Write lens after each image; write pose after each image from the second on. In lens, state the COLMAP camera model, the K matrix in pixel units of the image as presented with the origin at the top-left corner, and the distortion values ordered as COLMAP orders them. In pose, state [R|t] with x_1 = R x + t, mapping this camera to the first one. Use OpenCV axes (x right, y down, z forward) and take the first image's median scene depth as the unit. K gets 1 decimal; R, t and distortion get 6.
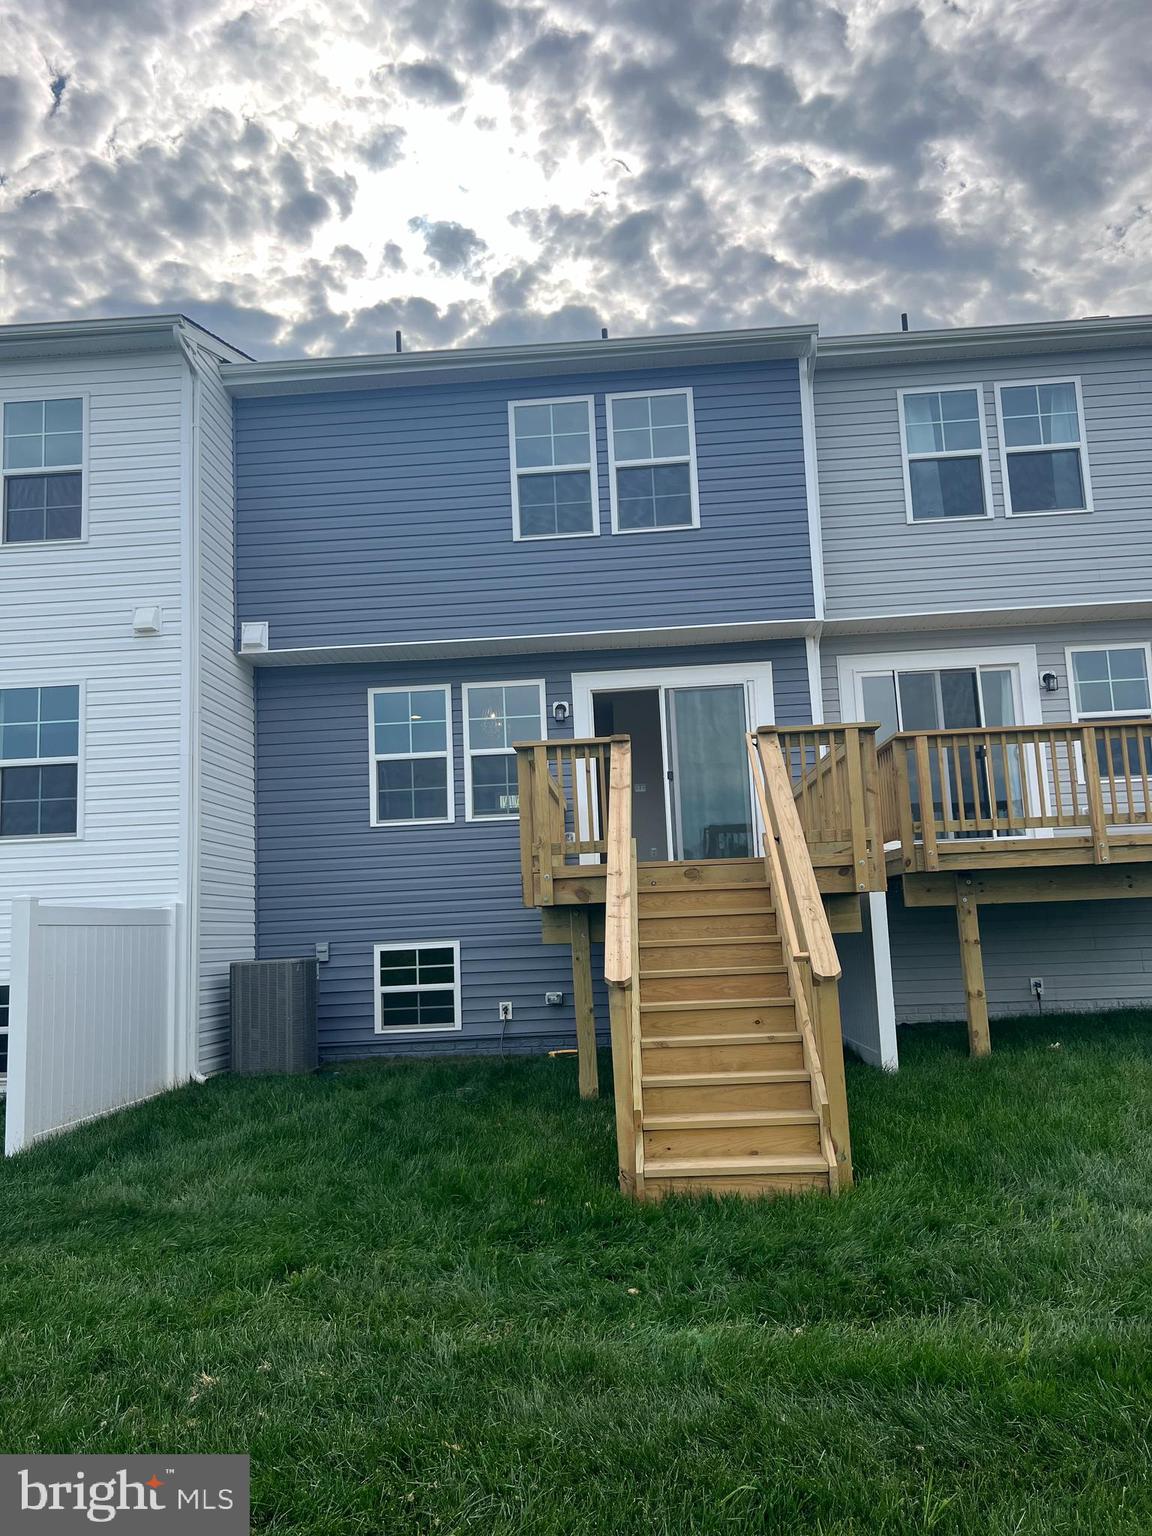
lens RADIAL K [[1158.2, 0, 583.6], [0, 1158.2, 781.8], [0, 0, 1]] dist [0.056202, -0.063307]
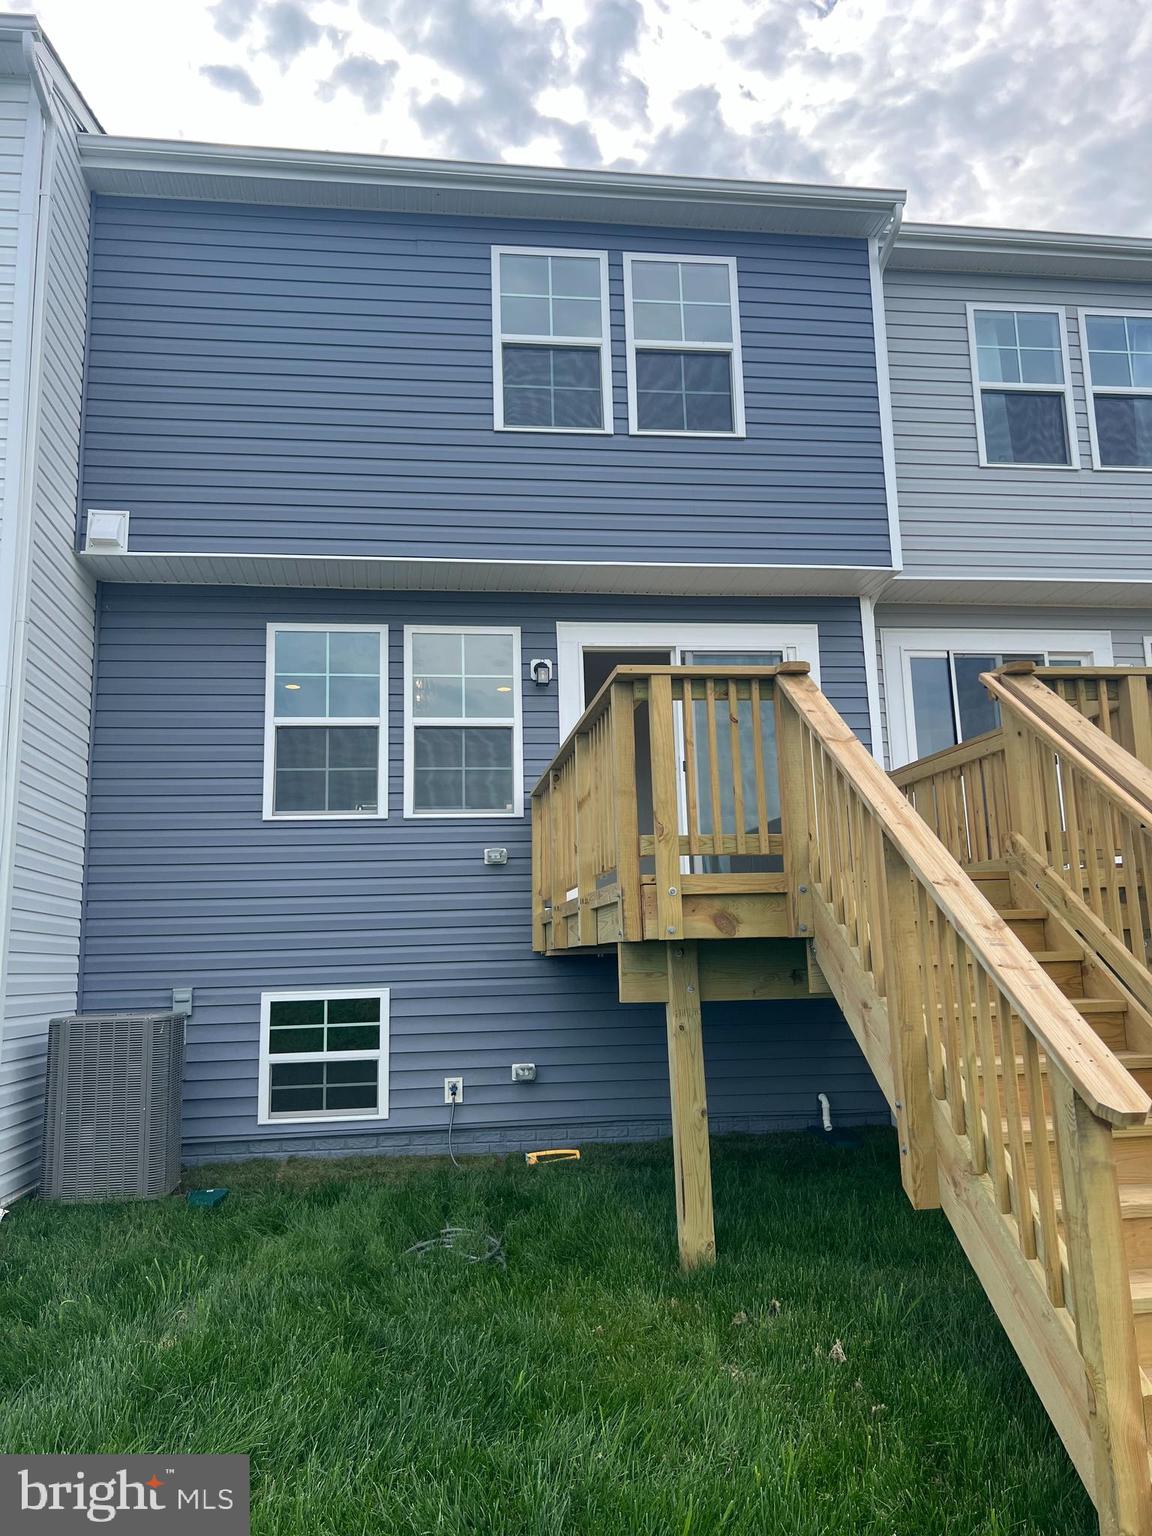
lens RADIAL K [[1158.2, 0, 562.0], [0, 1158.2, 759.3], [0, 0, 1]] dist [0.056202, -0.063307]
pose [[0.981679, 0.051642, 0.183412, -0.138291], [-0.042150, 0.997581, -0.055282, 0.033765], [-0.185823, 0.046538, 0.981481, 0.284947]]
